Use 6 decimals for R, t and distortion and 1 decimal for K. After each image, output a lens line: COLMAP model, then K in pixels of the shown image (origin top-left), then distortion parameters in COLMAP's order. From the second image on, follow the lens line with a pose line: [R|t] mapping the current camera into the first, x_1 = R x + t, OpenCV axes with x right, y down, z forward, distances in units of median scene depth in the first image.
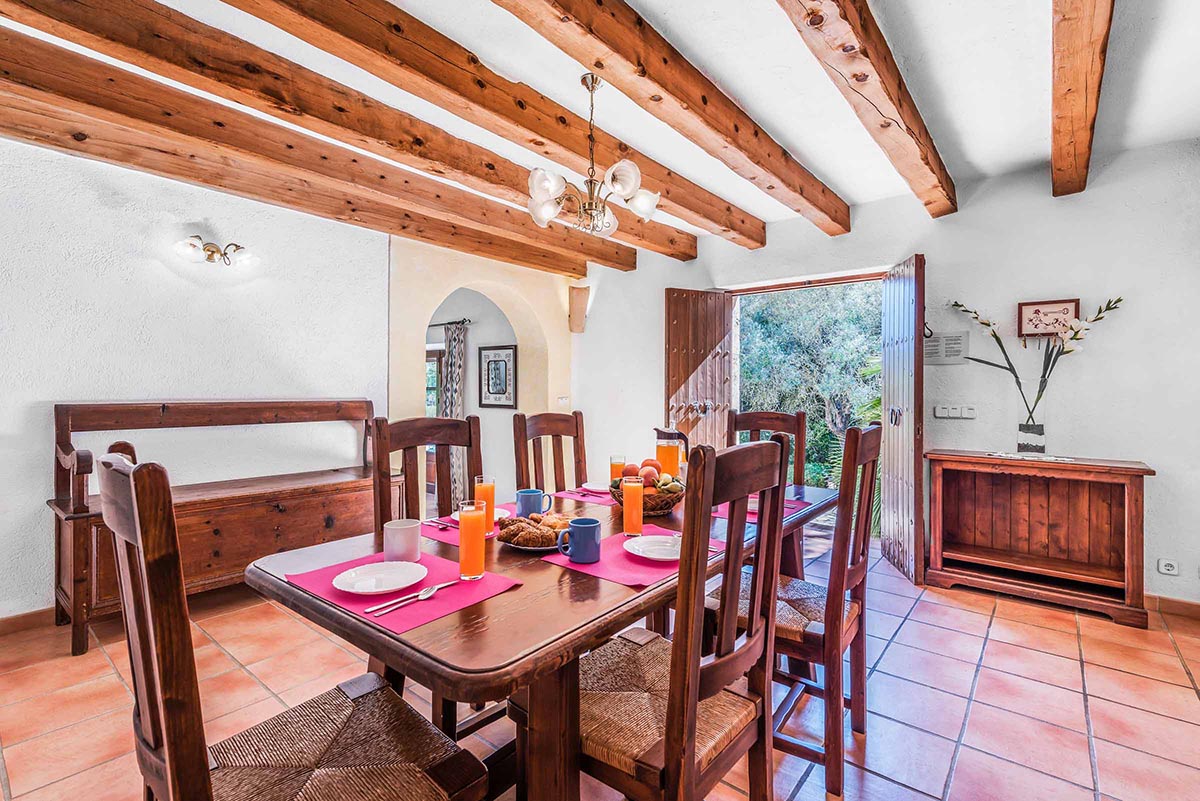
lens RADIAL K [[549.3, 0, 601.1], [0, 549.3, 392.3], [0, 0, 1]] dist [0.001434, 0.000086]
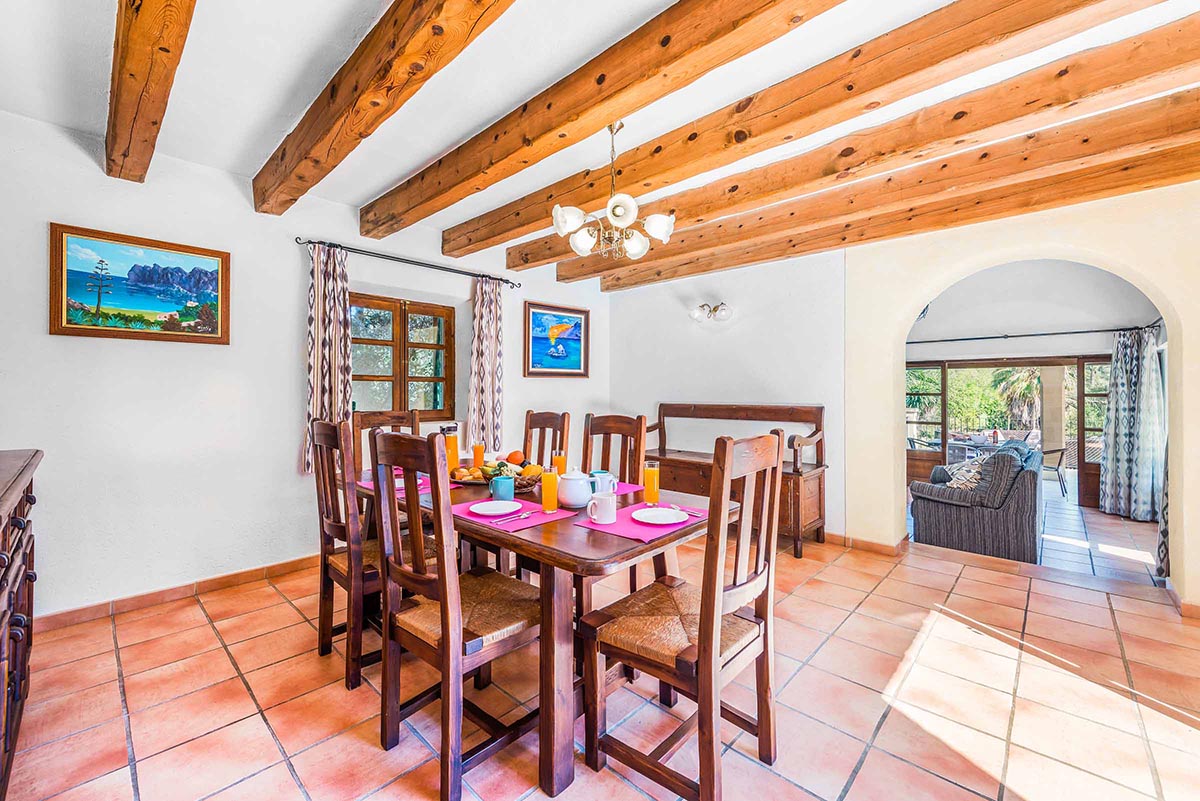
lens RADIAL K [[476.9, 0, 600.1], [0, 476.9, 394.9], [0, 0, 1]] dist [-0.003899, -0.000034]
pose [[-0.070283, -0.004476, -0.997517, 0.768363], [-0.004893, 0.999979, -0.004143, -0.001933], [0.997515, 0.004590, -0.070303, 0.830446]]
